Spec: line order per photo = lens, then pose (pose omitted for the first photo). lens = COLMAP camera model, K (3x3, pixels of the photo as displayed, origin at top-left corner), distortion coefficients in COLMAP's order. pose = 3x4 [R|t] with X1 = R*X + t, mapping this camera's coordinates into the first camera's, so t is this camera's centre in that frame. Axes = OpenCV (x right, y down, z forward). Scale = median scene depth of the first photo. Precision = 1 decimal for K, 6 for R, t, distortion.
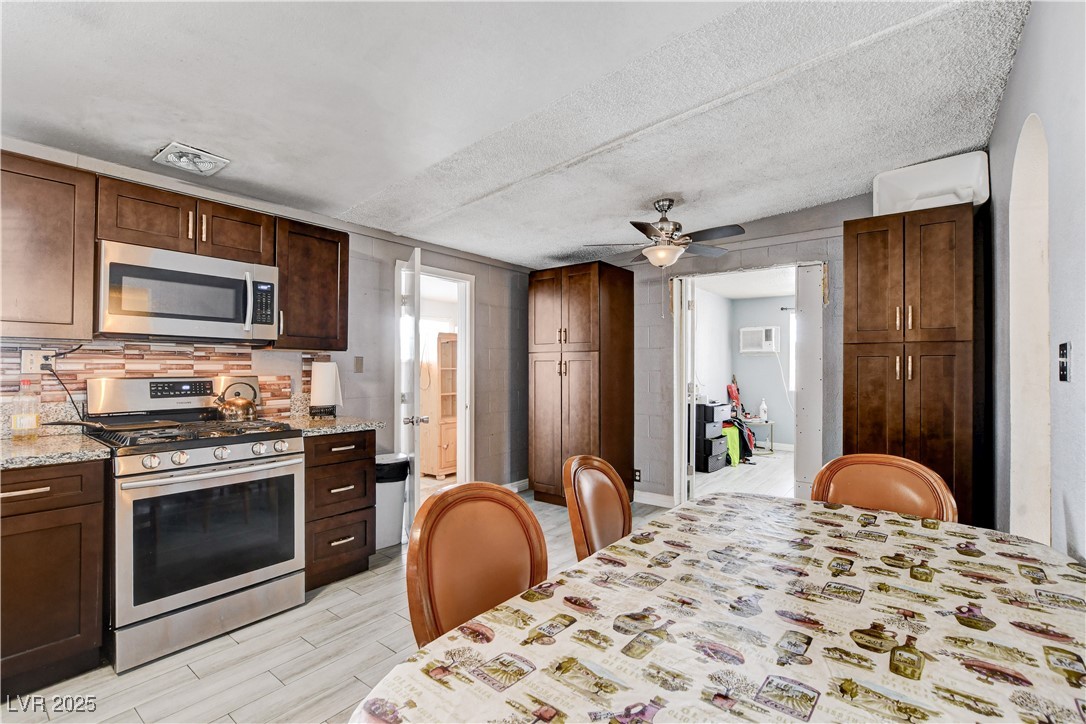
lens RADIAL K [[486.9, 0, 542.0], [0, 486.9, 368.7], [0, 0, 1]] dist [-0.018258, -0.000007]
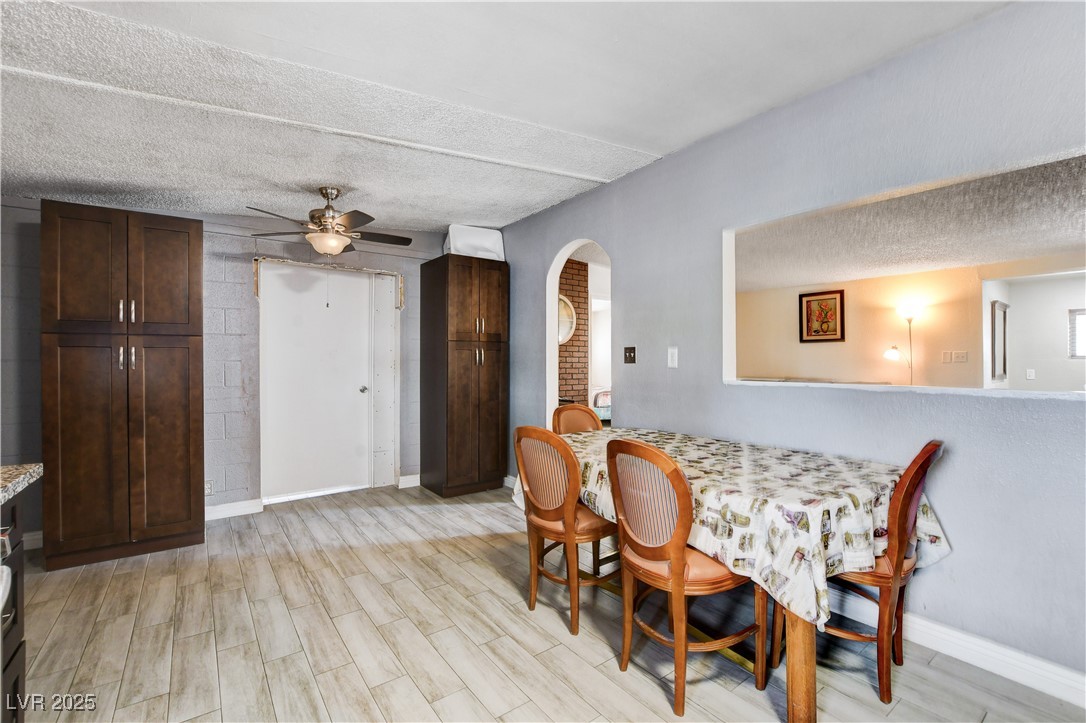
lens RADIAL K [[483.3, 0, 543.1], [0, 483.3, 364.1], [0, 0, 1]] dist [-0.022706, 0.003734]
pose [[0.265504, -0.011206, 0.964045, -0.909927], [0.001529, 0.999936, 0.011202, 0.002064], [-0.964108, -0.001500, 0.265504, 0.503929]]
